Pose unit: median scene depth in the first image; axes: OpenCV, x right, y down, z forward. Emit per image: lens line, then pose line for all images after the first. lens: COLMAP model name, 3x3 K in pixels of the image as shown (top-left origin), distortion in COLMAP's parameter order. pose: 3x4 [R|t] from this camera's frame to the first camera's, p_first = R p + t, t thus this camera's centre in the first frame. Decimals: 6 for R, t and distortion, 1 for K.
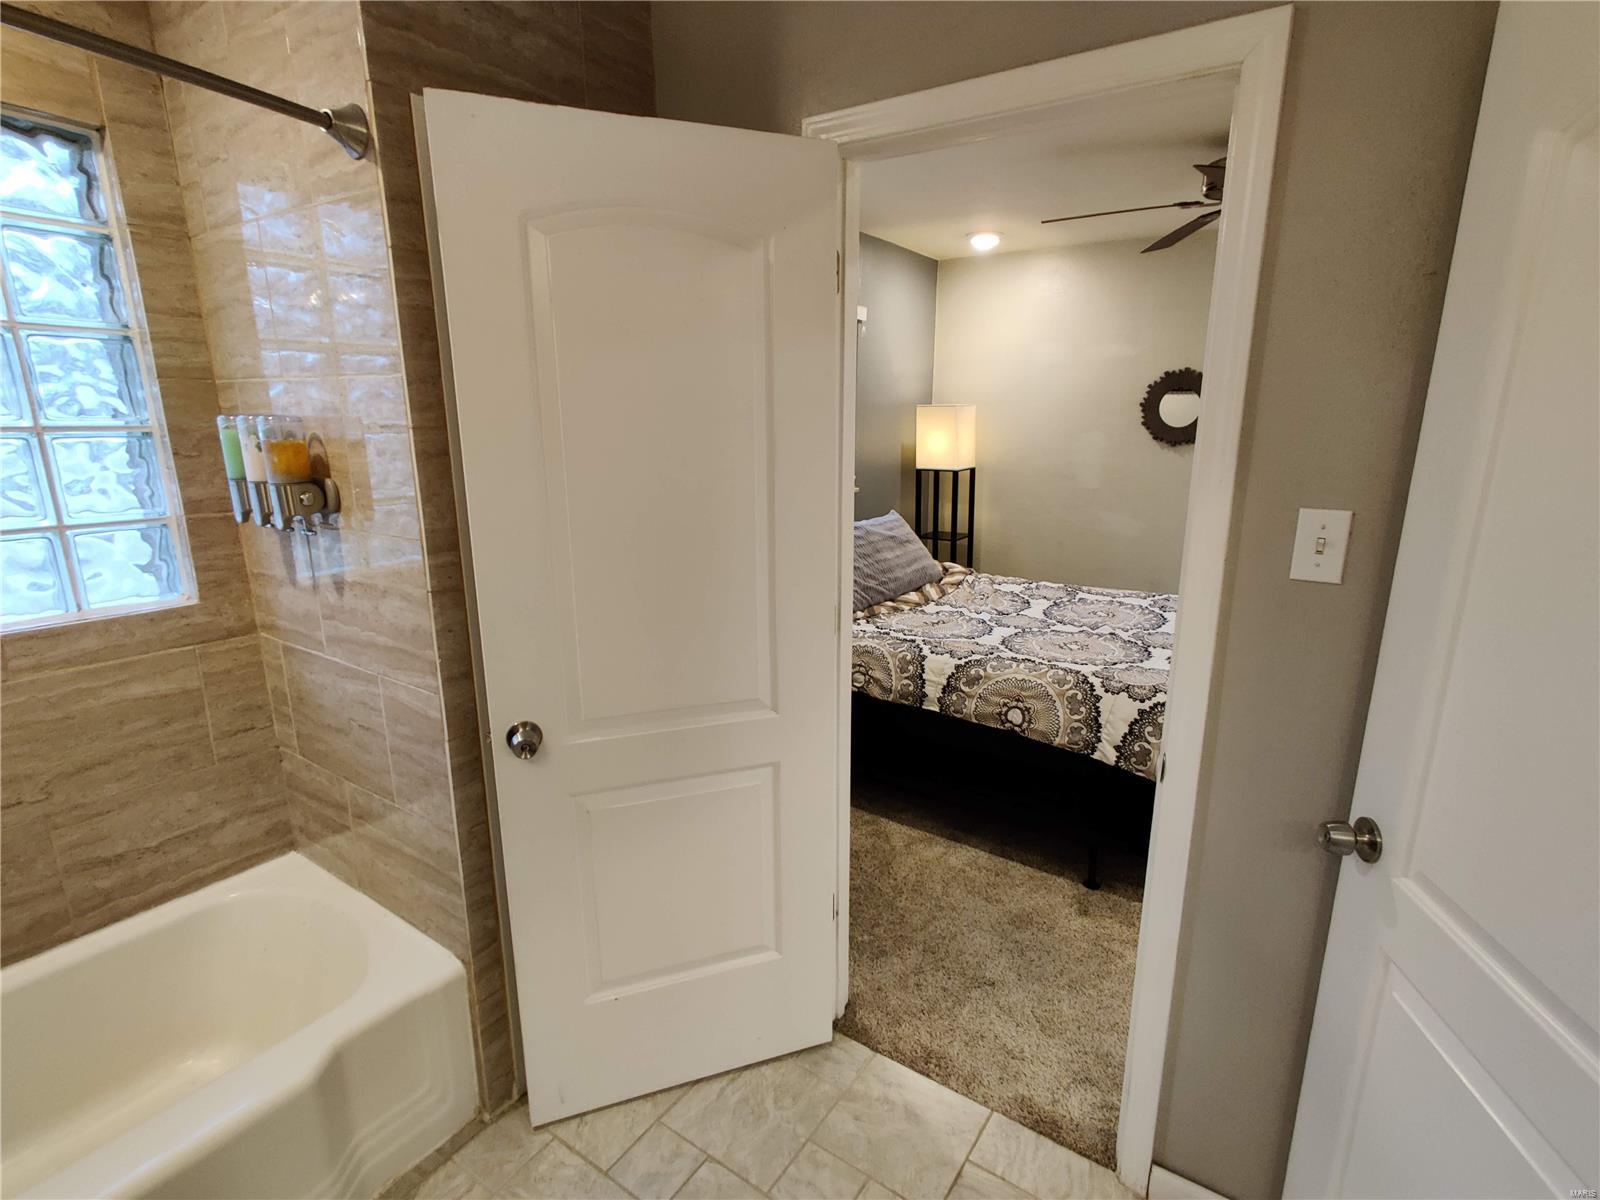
lens RADIAL K [[791.4, 0, 806.3], [0, 791.4, 605.2], [0, 0, 1]] dist [0.013603, -0.002460]
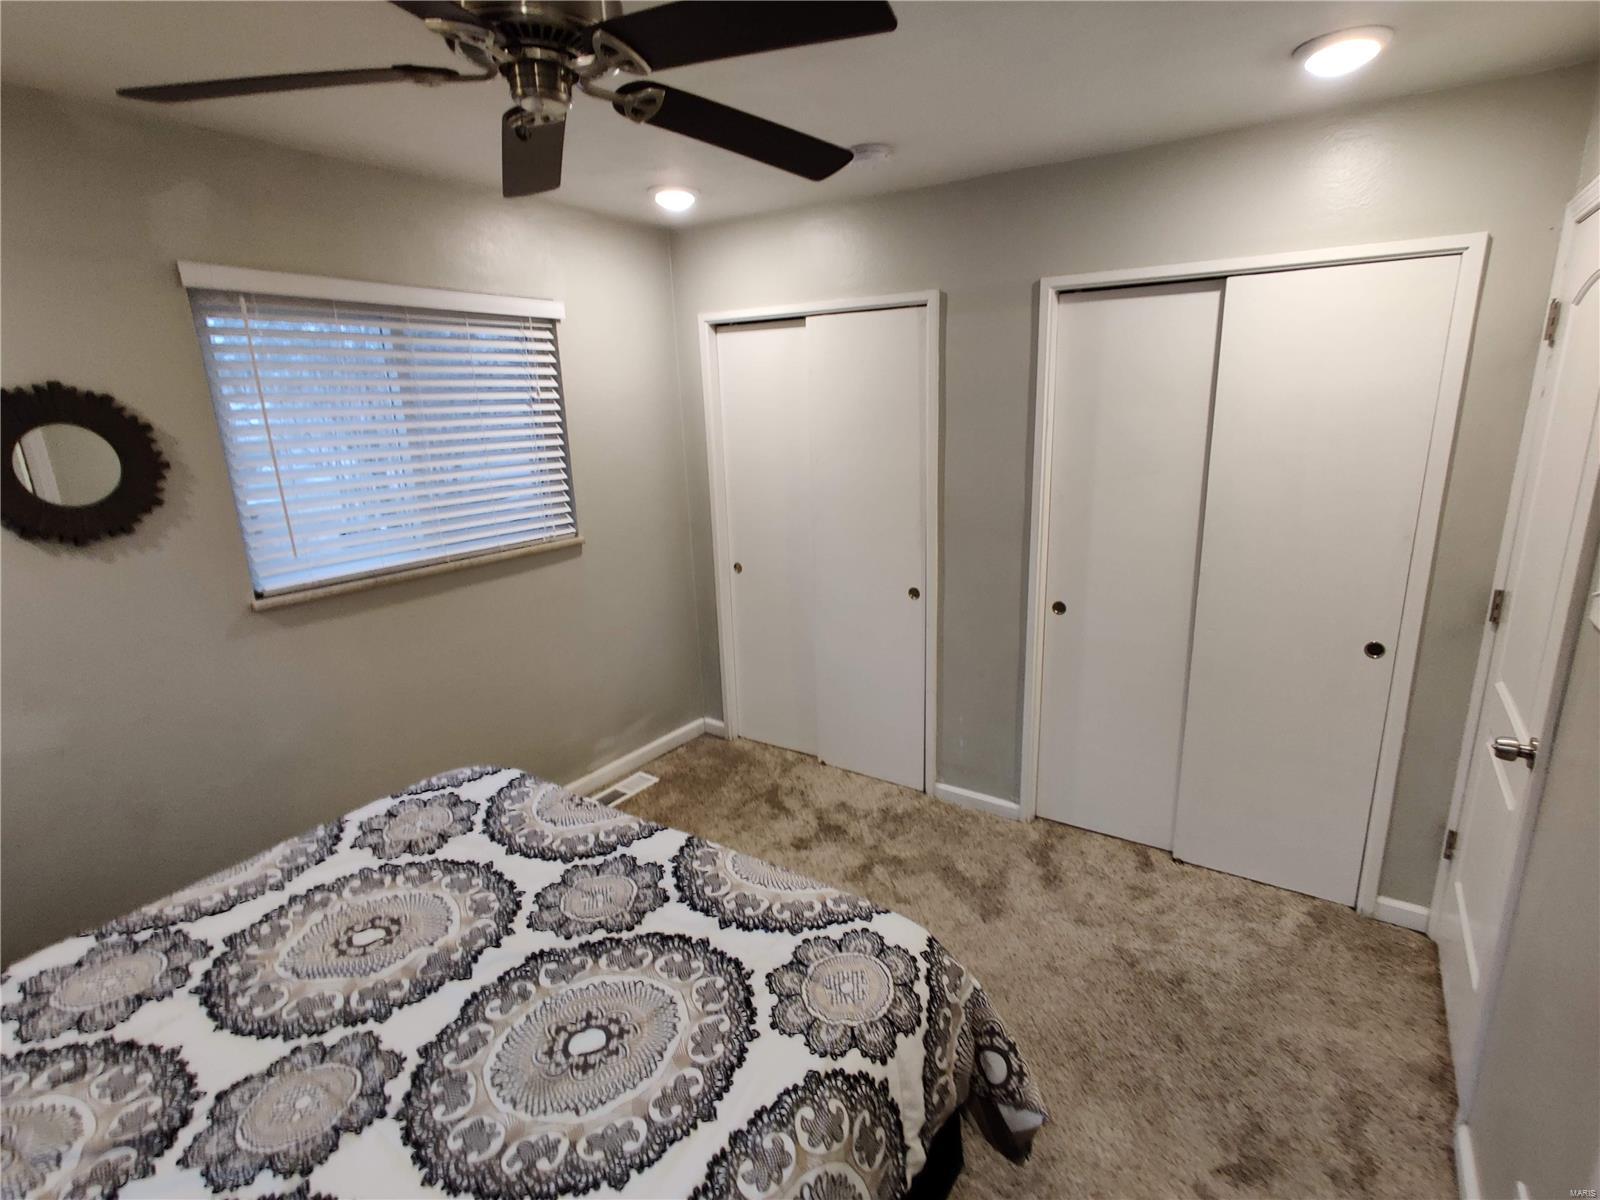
lens RADIAL K [[791.4, 0, 816.2], [0, 791.4, 605.7], [0, 0, 1]] dist [0.013603, -0.002460]
pose [[-0.001059, -0.261331, 0.965249, -0.016213], [0.267302, 0.930052, 0.252095, -0.232539], [-0.963612, 0.258280, 0.068869, 0.754857]]
